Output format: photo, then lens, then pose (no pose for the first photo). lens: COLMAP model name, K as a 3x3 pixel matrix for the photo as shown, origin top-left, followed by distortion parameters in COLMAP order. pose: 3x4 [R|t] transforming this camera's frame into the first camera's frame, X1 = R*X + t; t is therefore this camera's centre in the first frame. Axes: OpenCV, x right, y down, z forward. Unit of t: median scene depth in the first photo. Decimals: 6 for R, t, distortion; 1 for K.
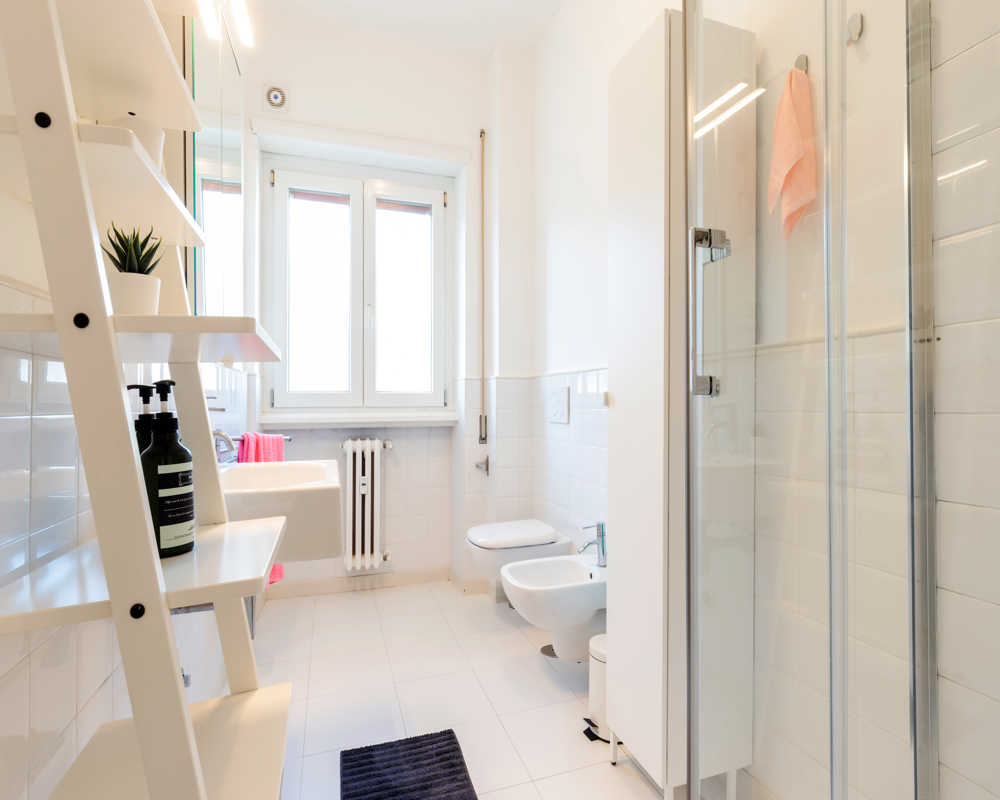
lens RADIAL K [[493.7, 0, 500.0], [0, 493.7, 400.0], [0, 0, 1]] dist [-0.001707, -0.001247]
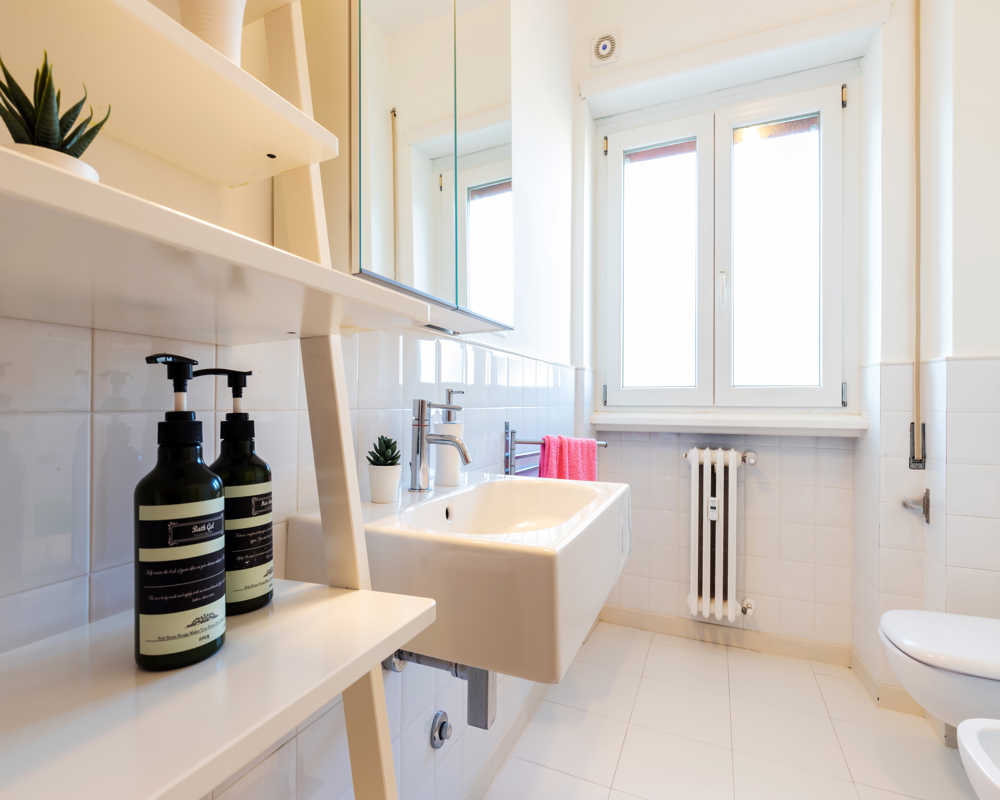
lens RADIAL K [[493.7, 0, 500.0], [0, 493.7, 400.0], [0, 0, 1]] dist [-0.001707, -0.001247]
pose [[0.735440, 0.002291, -0.677586, -0.001609], [-0.000859, 0.999997, 0.002448, 0.002561], [0.677589, -0.001218, 0.735440, 0.211056]]
